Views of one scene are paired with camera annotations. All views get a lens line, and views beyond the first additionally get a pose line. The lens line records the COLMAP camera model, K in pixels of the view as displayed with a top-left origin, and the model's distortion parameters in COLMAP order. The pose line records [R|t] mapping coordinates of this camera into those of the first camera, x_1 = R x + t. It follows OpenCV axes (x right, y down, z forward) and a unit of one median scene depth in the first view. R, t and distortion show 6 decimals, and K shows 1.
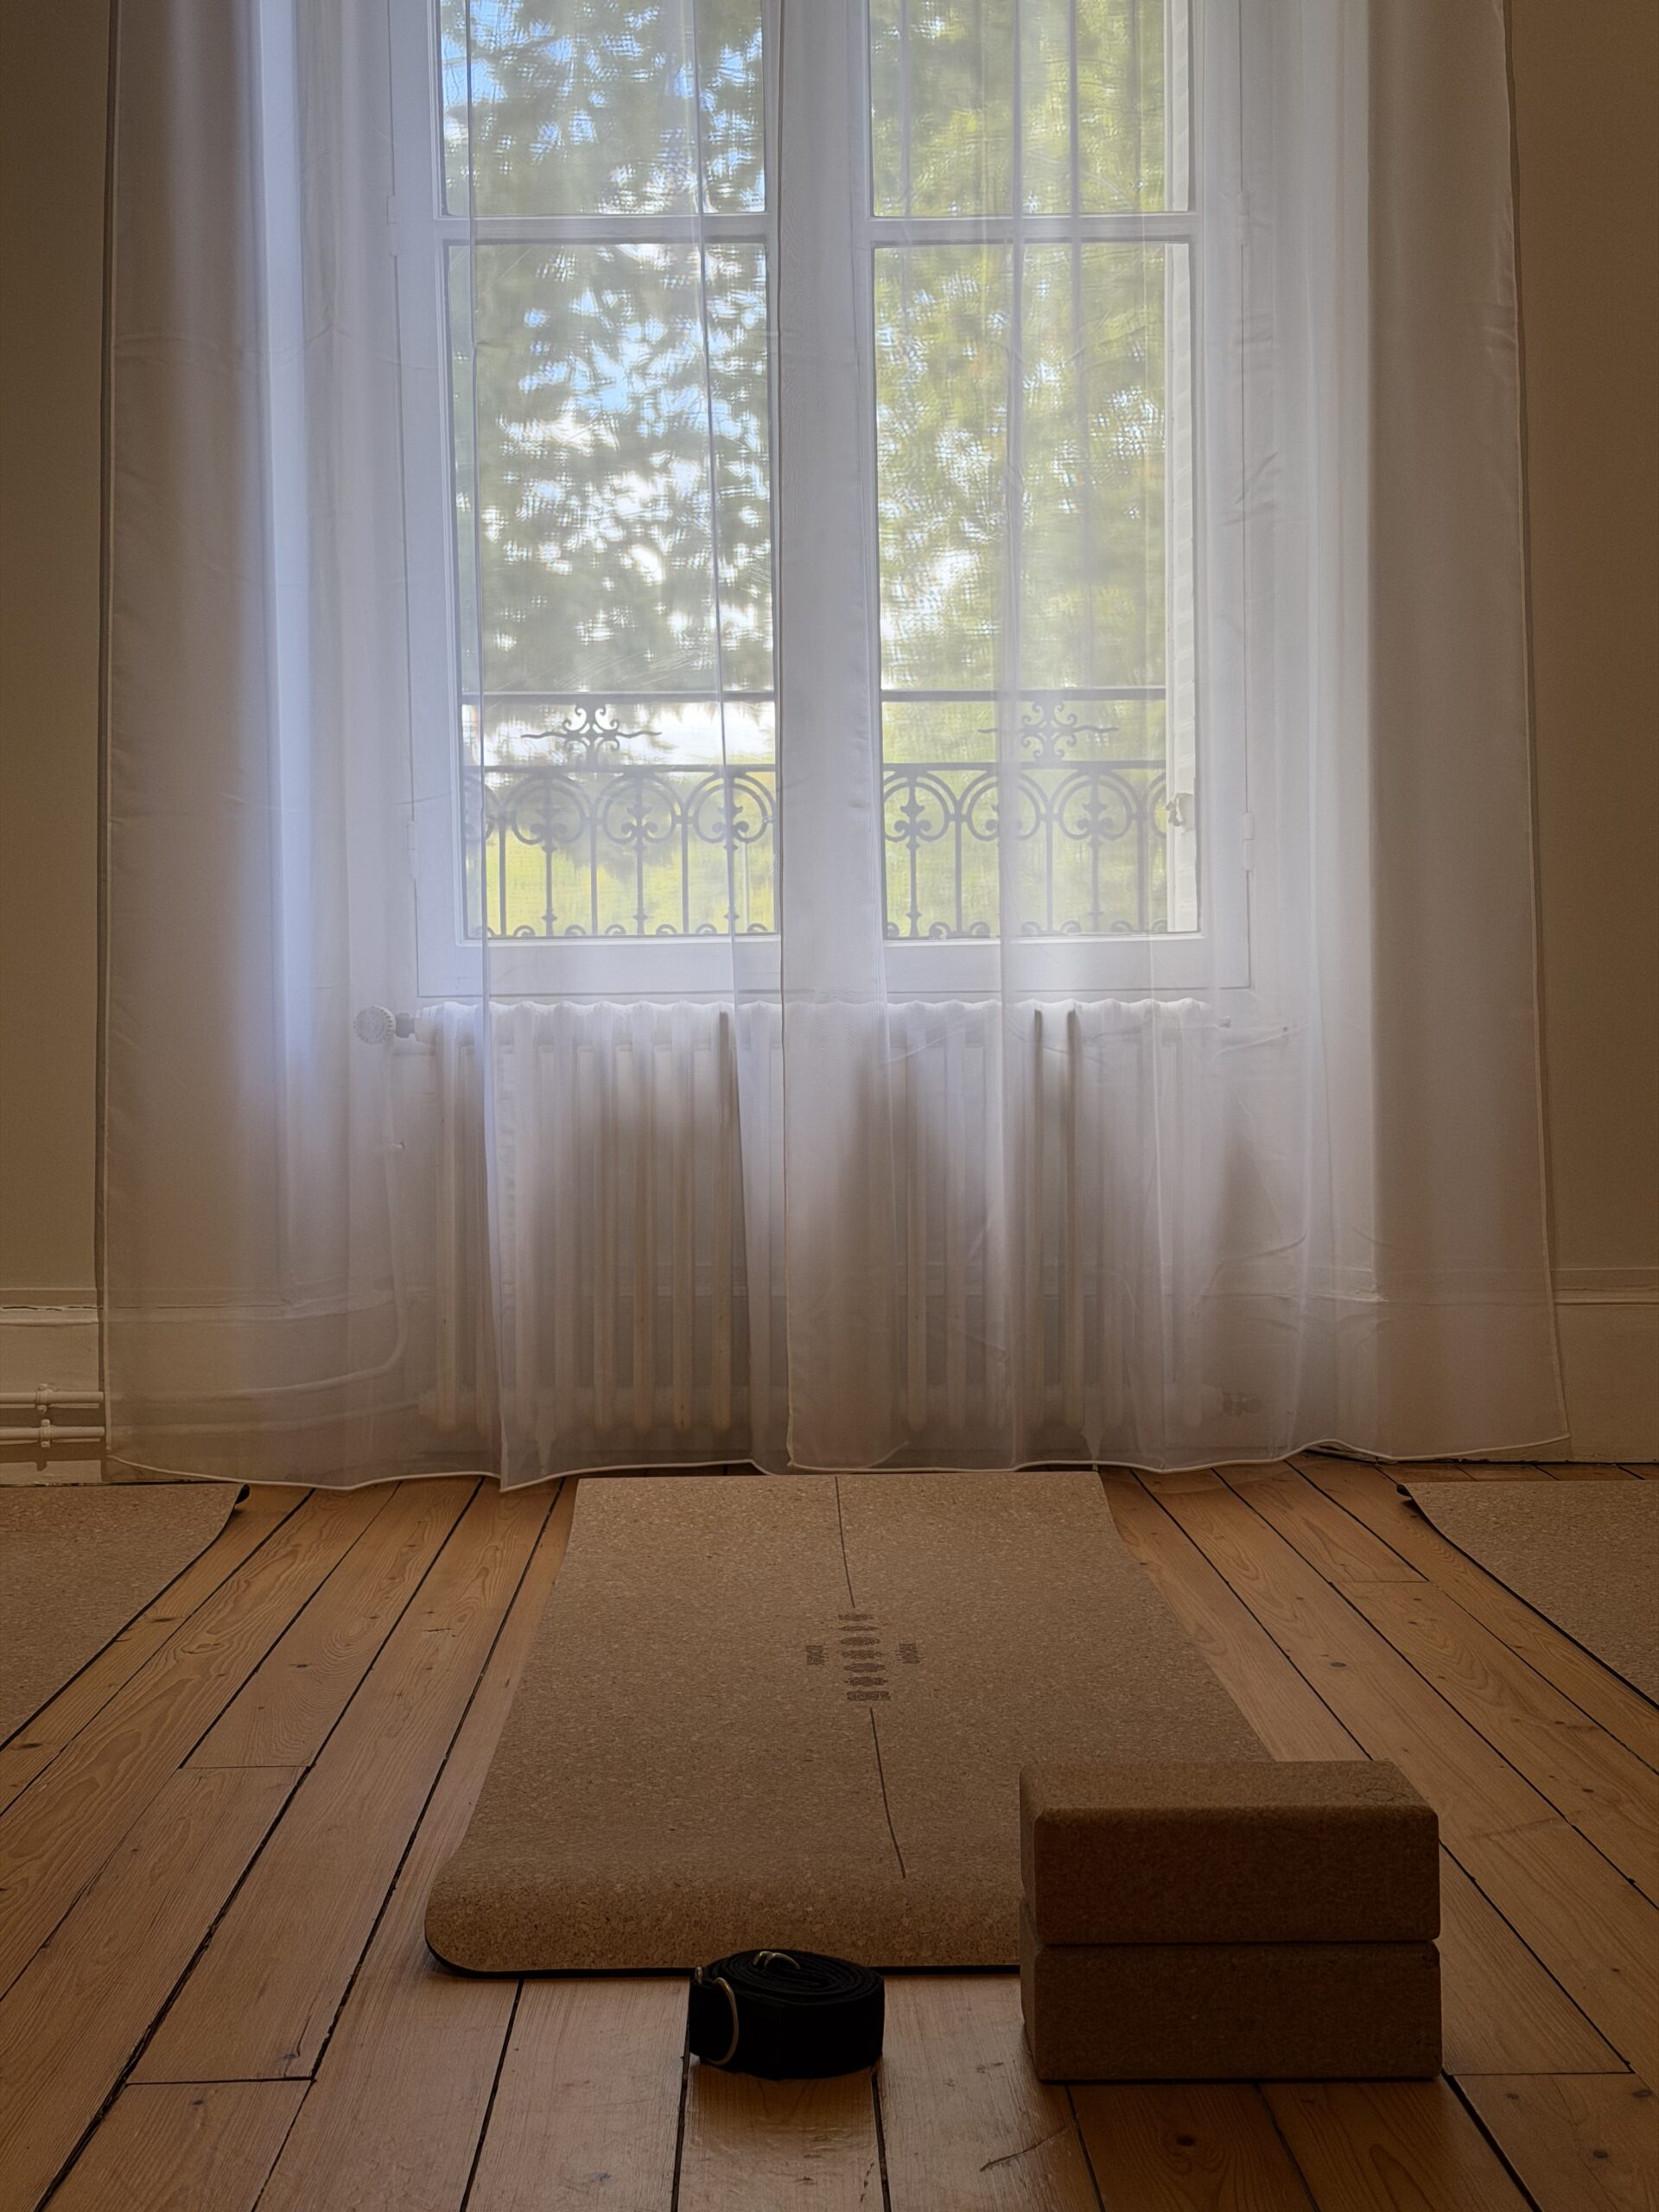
lens RADIAL K [[3117.1, 0, 825.6], [0, 3117.1, 1080.7], [0, 0, 1]] dist [0.200244, -0.358034]
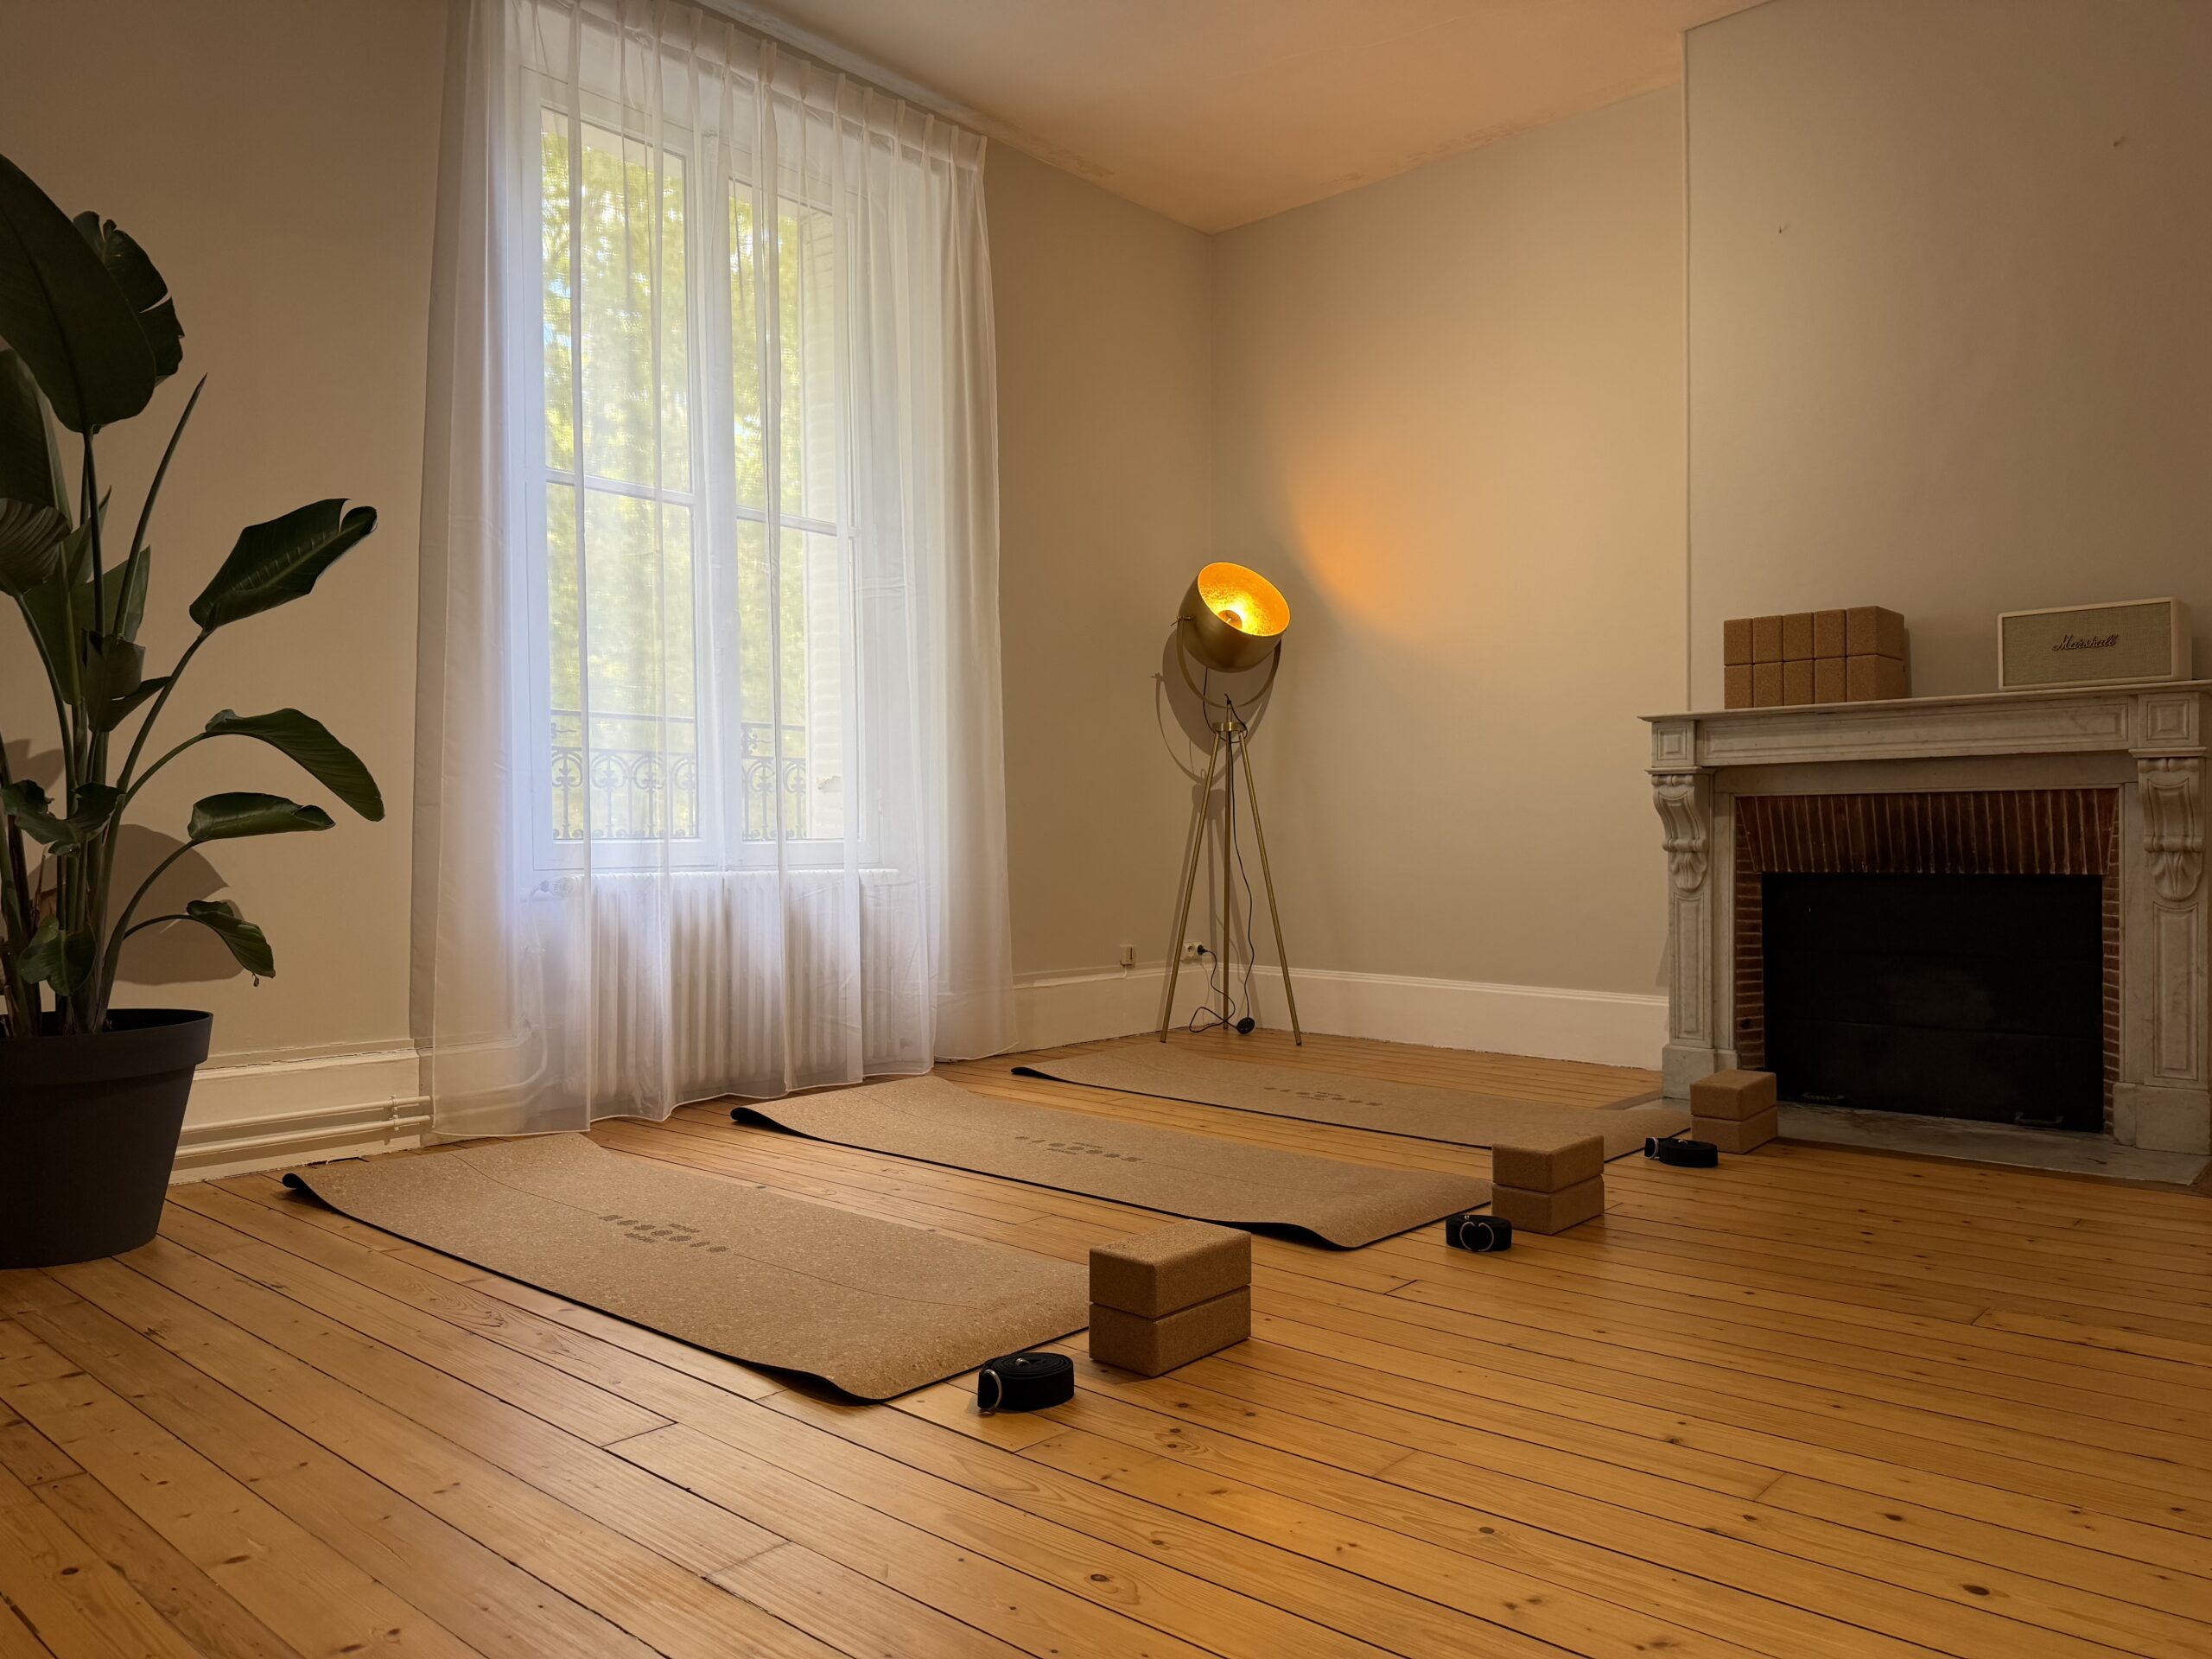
lens RADIAL K [[1516.4, 0, 1106.0], [0, 1516.4, 829.5], [0, 0, 1]] dist [-0.003578, -0.001454]
pose [[0.673355, 0.007244, 0.739284, -0.637558], [0.018752, 0.999463, -0.026873, -0.022937], [-0.739082, 0.031958, 0.672857, 0.139560]]
